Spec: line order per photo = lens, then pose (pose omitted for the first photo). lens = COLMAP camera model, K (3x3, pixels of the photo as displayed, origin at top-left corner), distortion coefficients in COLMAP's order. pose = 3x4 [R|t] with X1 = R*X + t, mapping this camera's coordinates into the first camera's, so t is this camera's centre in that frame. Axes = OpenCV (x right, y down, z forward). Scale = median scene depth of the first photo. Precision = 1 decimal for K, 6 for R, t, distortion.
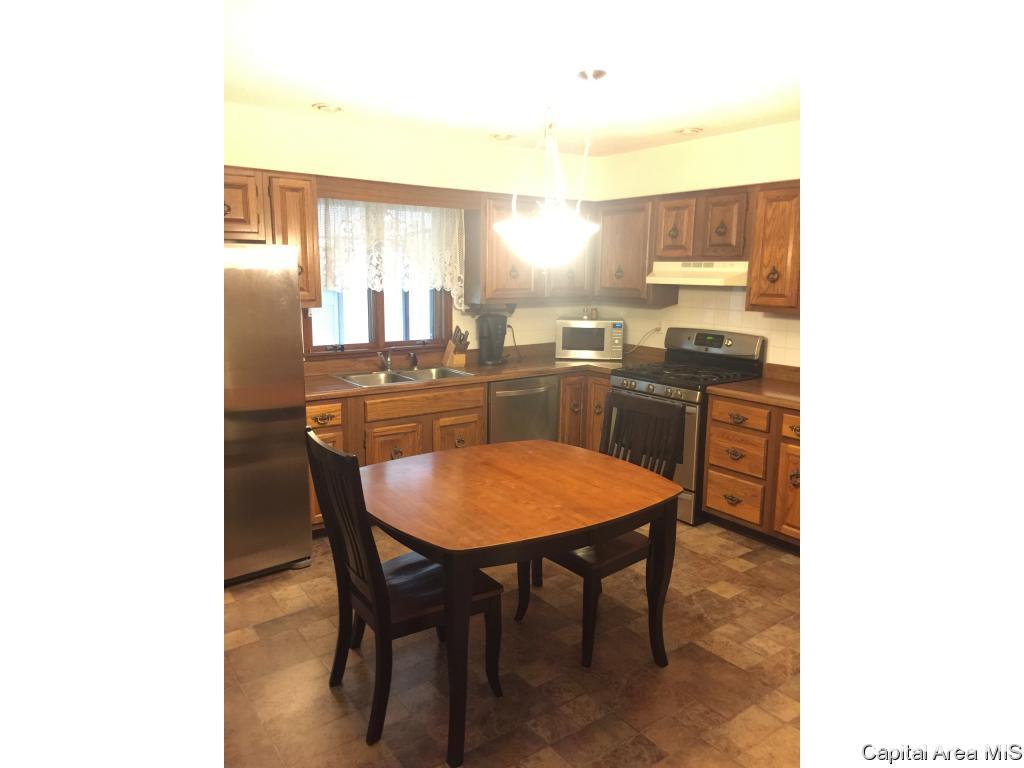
lens RADIAL K [[651.0, 0, 507.0], [0, 651.0, 385.1], [0, 0, 1]] dist [0.040828, -0.005439]
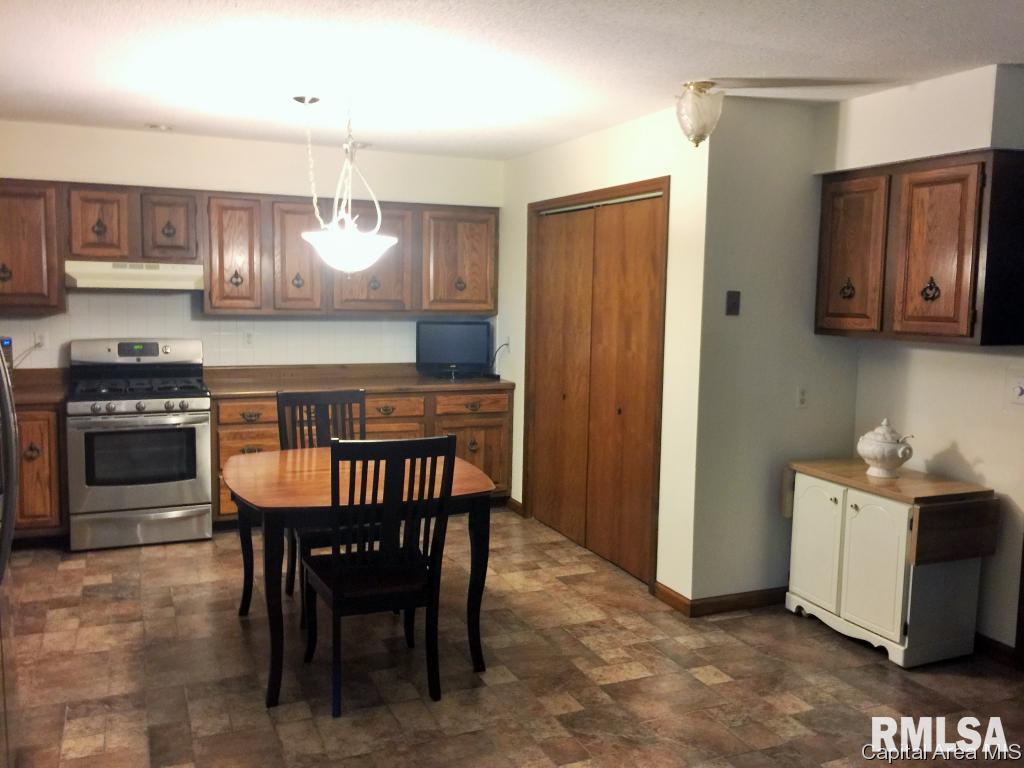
lens RADIAL K [[868.6, 0, 508.2], [0, 868.6, 377.6], [0, 0, 1]] dist [0.052896, -0.049966]
pose [[0.234800, -0.104871, 0.966370, -0.802788], [0.157467, 0.985135, 0.068647, -0.035780], [-0.959204, 0.136053, 0.247824, 0.237176]]
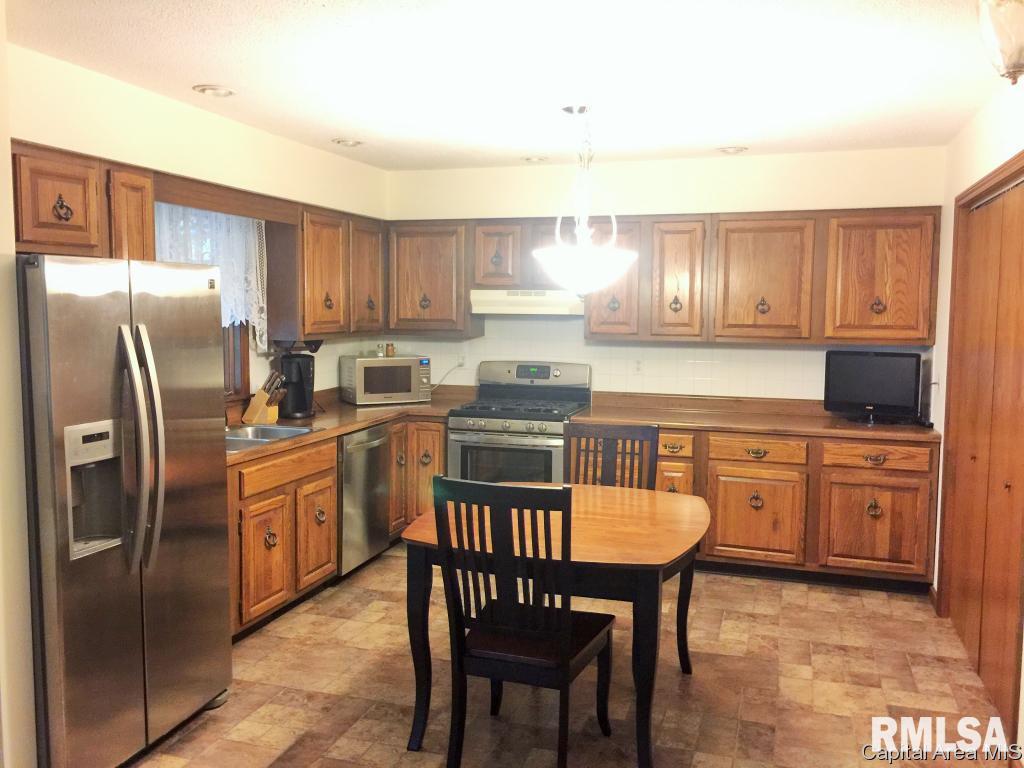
lens RADIAL K [[868.6, 0, 511.7], [0, 868.6, 381.2], [0, 0, 1]] dist [0.052896, -0.049966]
pose [[0.812269, -0.056219, 0.580568, -0.487582], [0.104294, 0.993302, -0.049730, 0.004616], [-0.573884, 0.100944, 0.812692, -0.006501]]
